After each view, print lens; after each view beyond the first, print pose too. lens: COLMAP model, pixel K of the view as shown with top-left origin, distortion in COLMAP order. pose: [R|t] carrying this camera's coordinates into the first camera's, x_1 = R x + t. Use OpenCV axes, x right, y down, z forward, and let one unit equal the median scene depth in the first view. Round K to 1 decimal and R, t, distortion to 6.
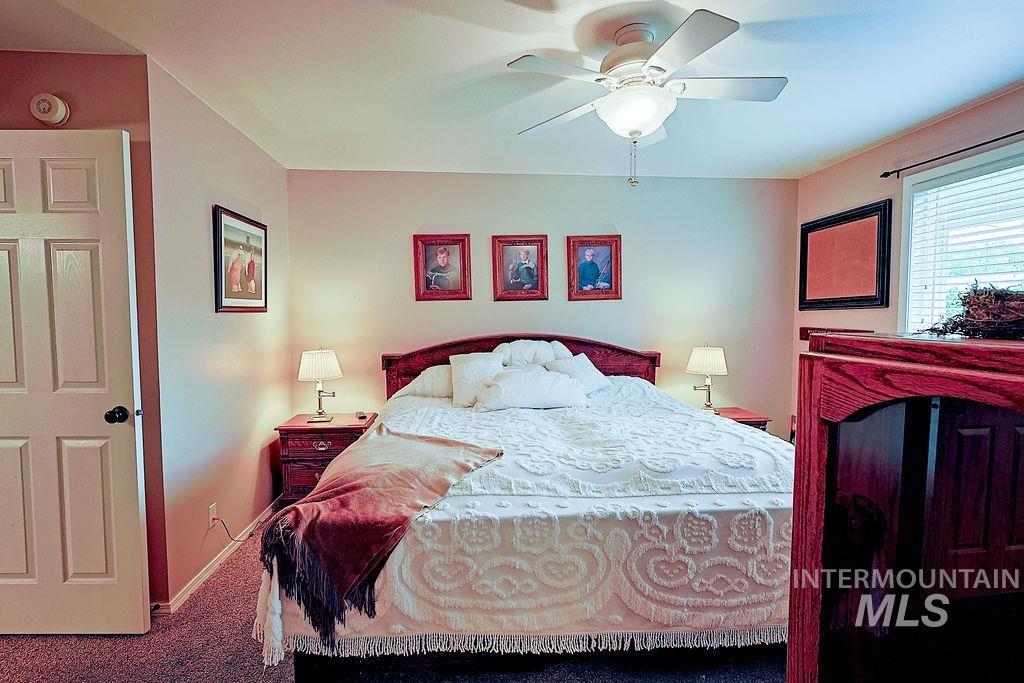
lens RADIAL K [[513.0, 0, 512.9], [0, 513.0, 344.3], [0, 0, 1]] dist [-0.001052, 0.000357]
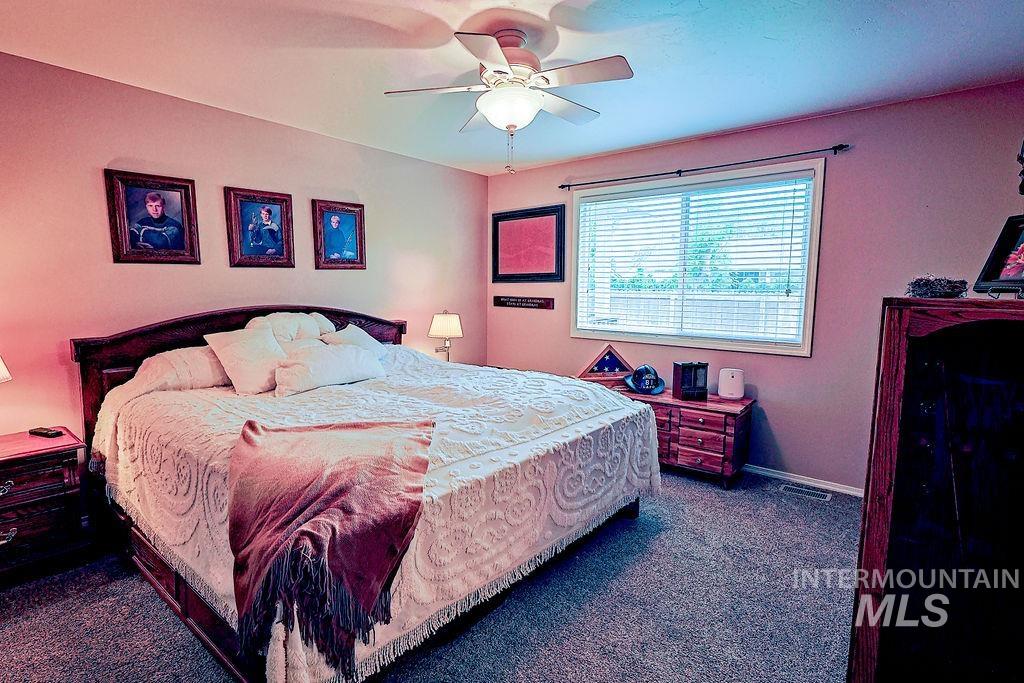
lens RADIAL K [[499.3, 0, 512.0], [0, 499.3, 341.5], [0, 0, 1]] dist [0.001316, 0.001275]
pose [[0.699798, -0.070848, 0.710819, -0.357547], [0.031382, 0.997158, 0.068492, -0.005533], [-0.713651, -0.025624, 0.700033, 0.124446]]
